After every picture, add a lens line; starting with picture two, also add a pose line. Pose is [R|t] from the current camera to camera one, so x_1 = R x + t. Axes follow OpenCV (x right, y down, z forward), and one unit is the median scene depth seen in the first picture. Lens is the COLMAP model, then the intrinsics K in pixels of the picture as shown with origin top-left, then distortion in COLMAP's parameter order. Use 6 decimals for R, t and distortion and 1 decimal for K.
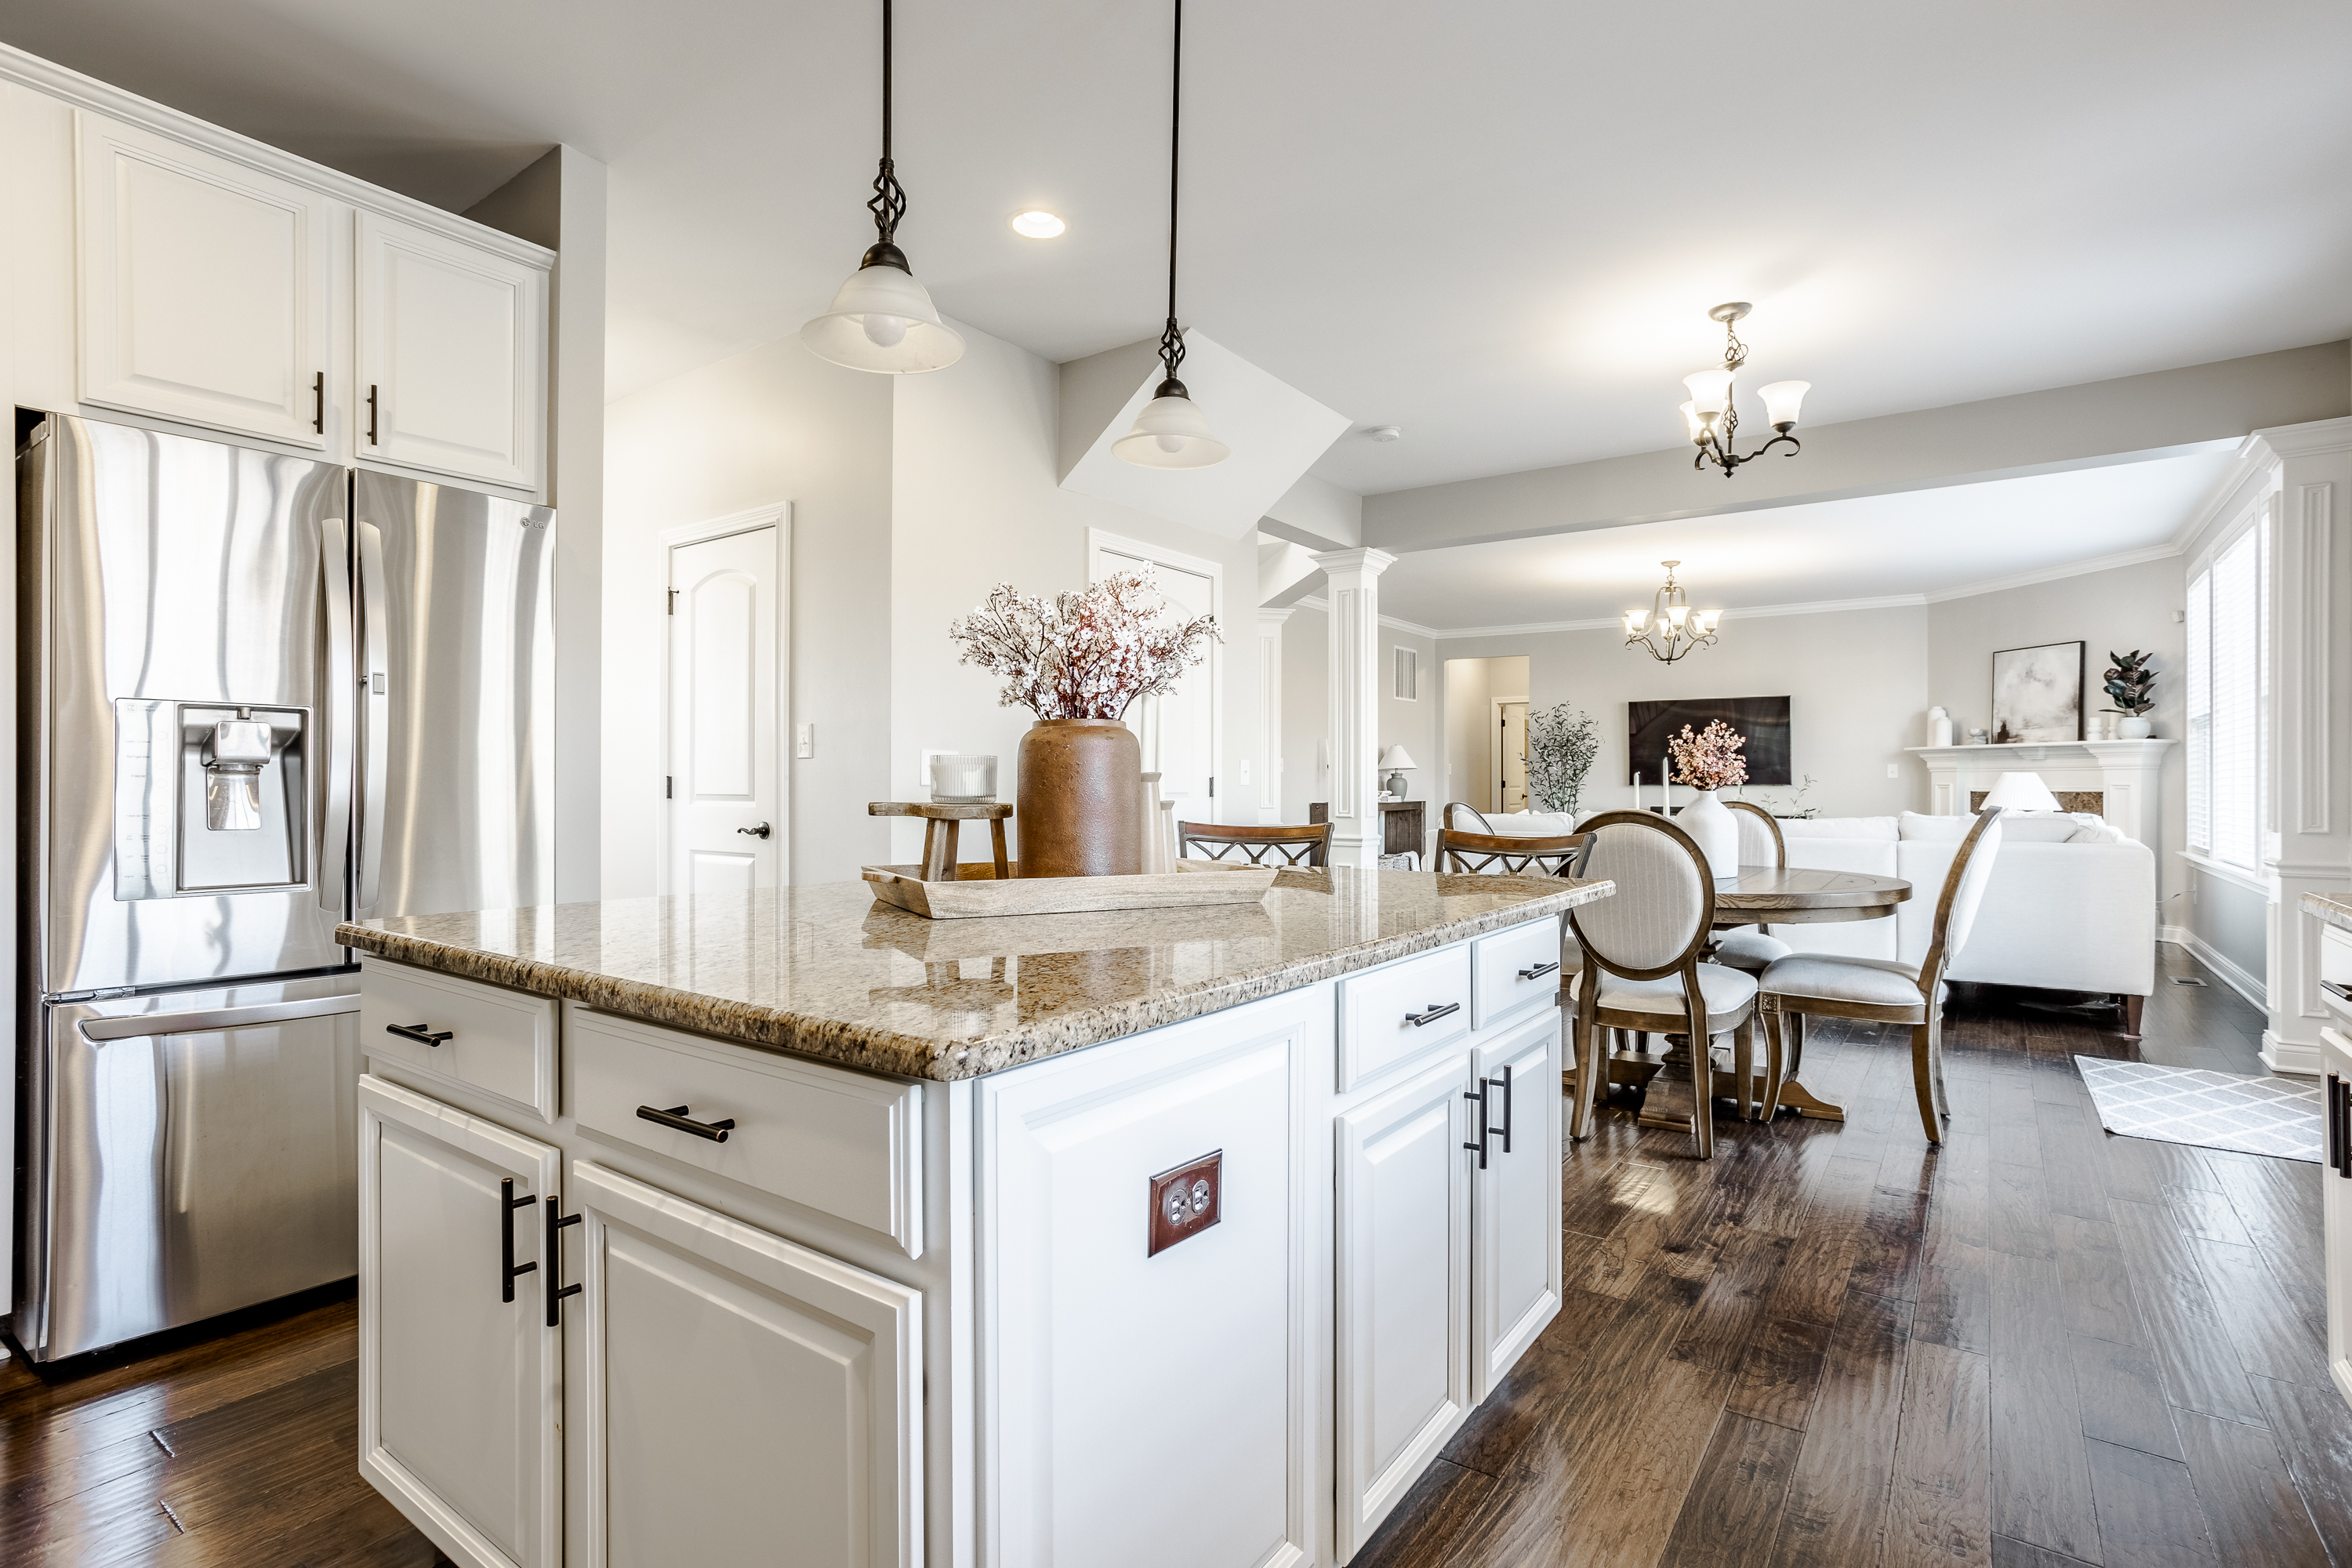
lens RADIAL K [[1139.9, 0, 1161.9], [0, 1139.9, 791.4], [0, 0, 1]] dist [-0.028512, 0.013734]
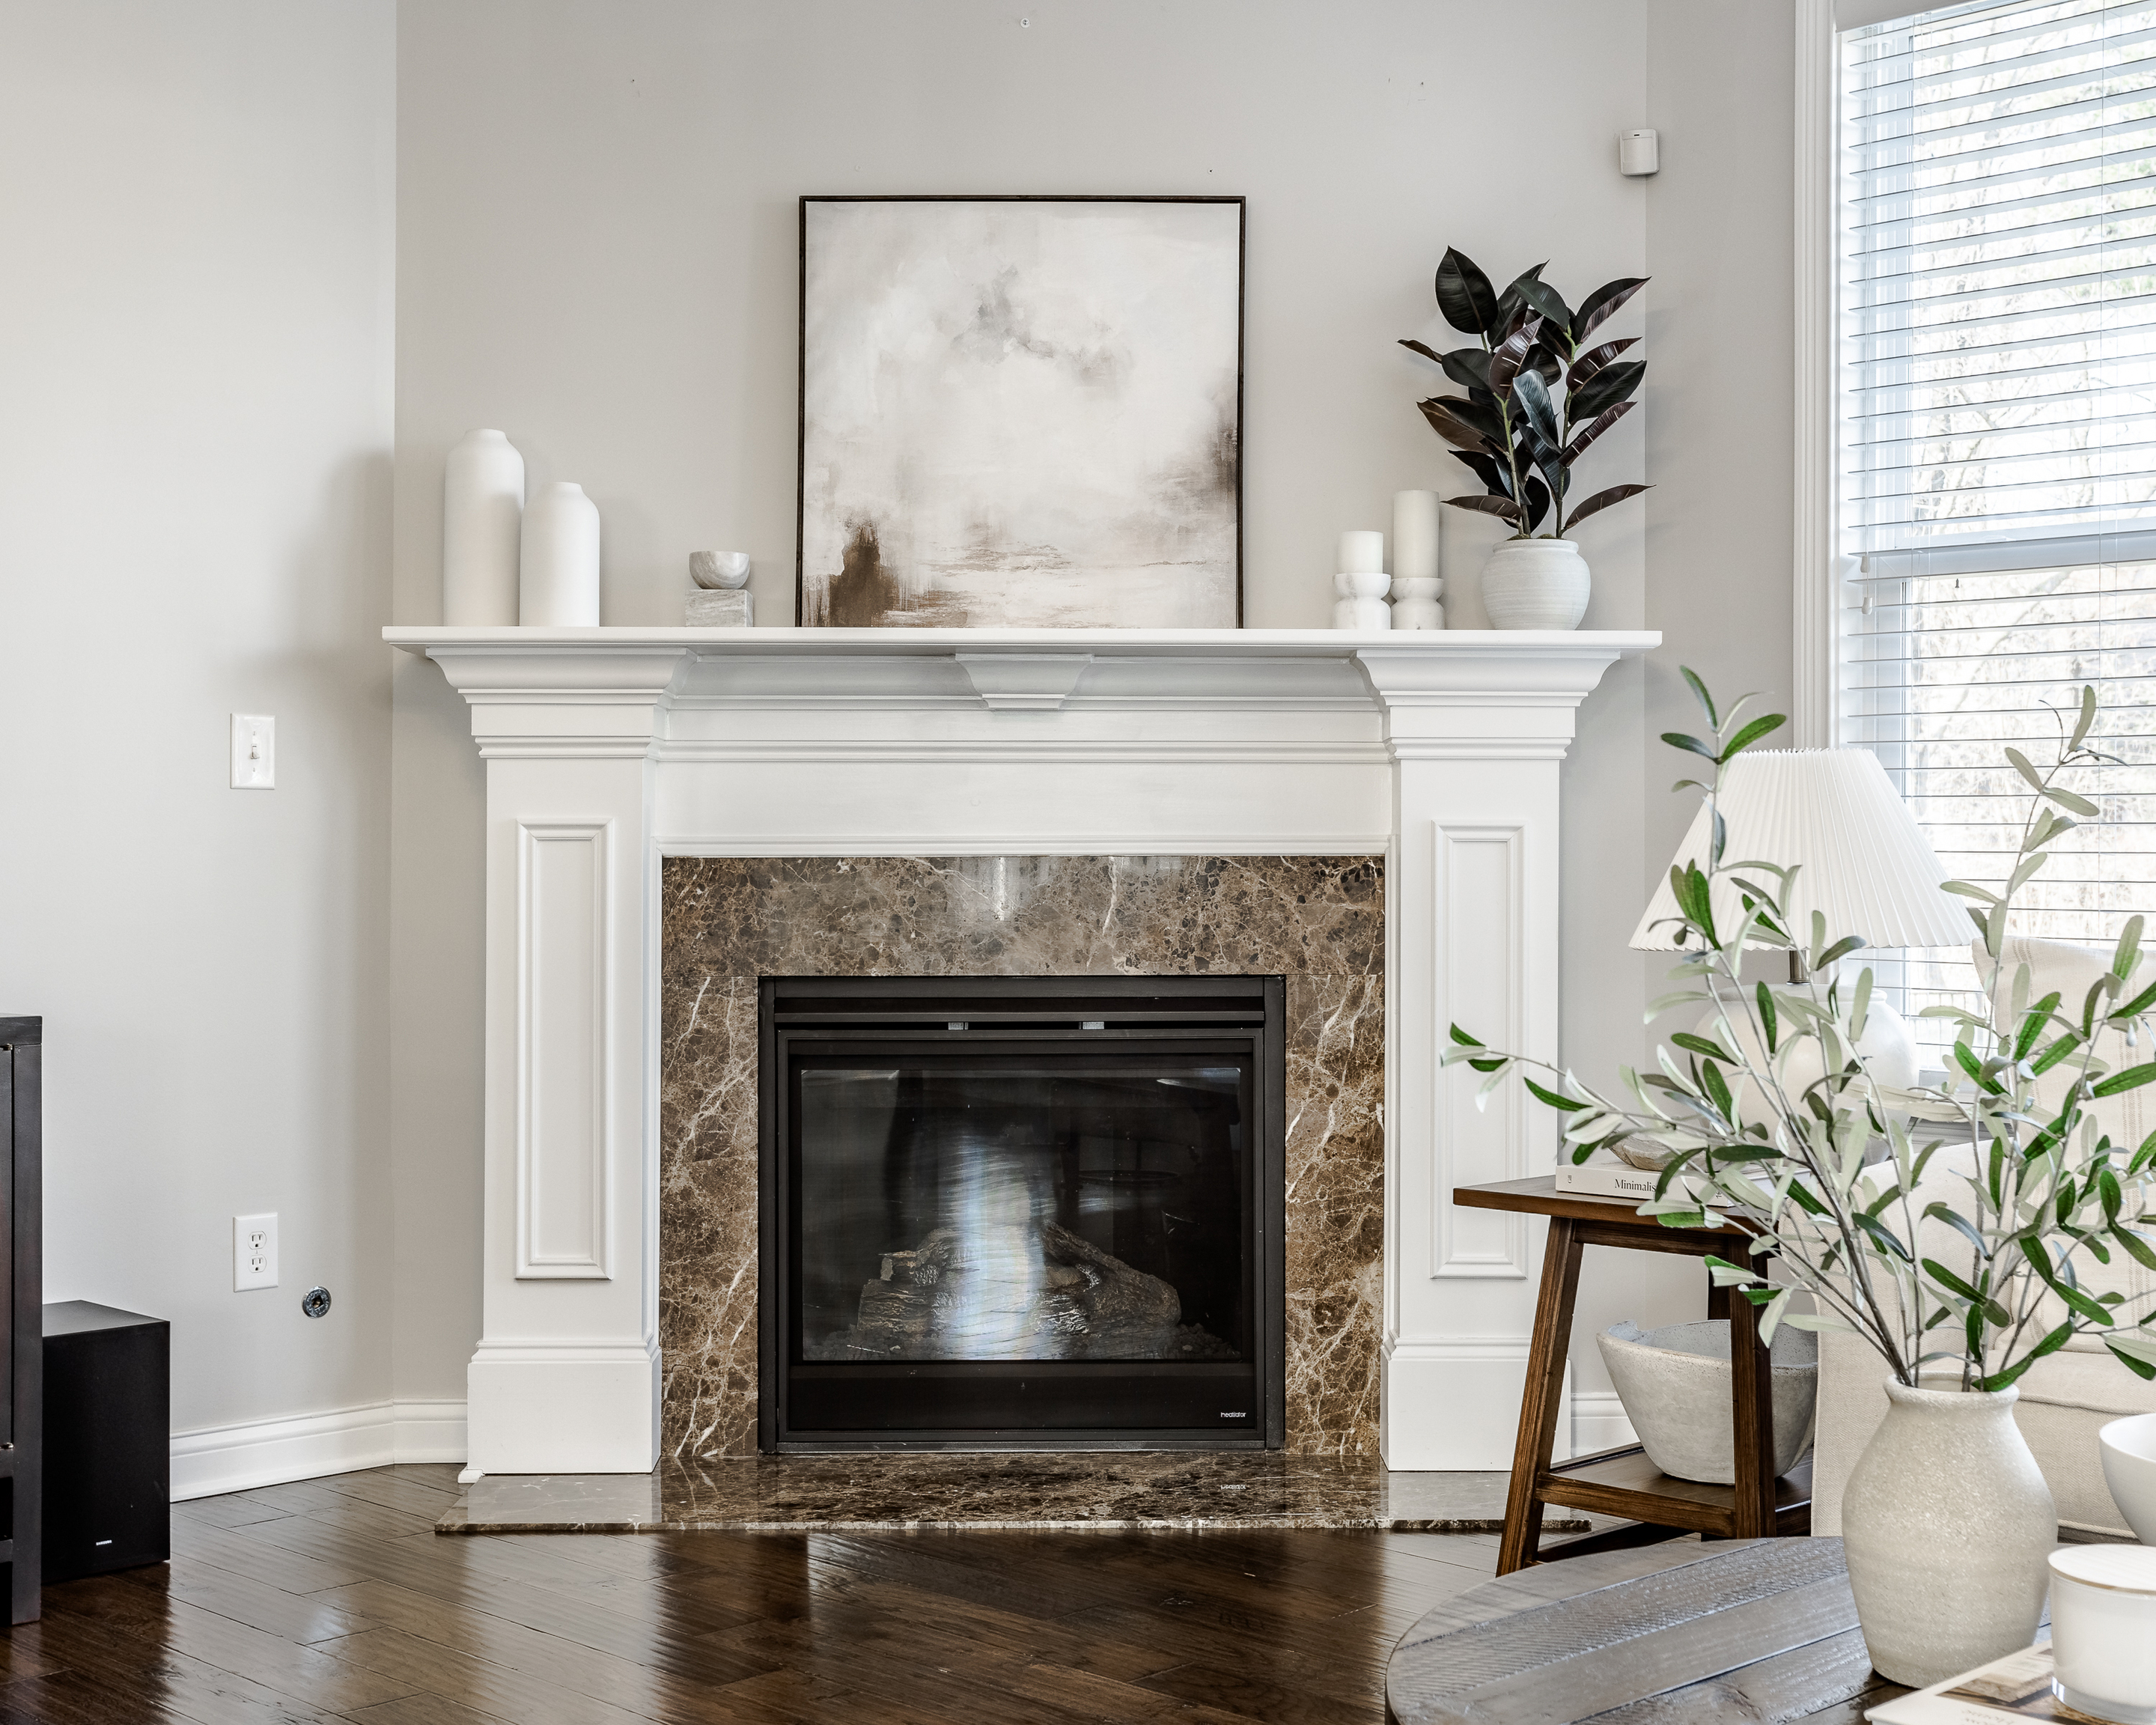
lens RADIAL K [[2805.9, 0, 1083.0], [0, 2805.9, 849.6], [0, 0, 1]] dist [-0.020188, 0.000000]
pose [[0.153108, 0.002050, 0.988207, 0.540477], [0.002689, 0.999993, -0.002492, 0.000305], [-0.988206, 0.003039, 0.153101, 2.050329]]
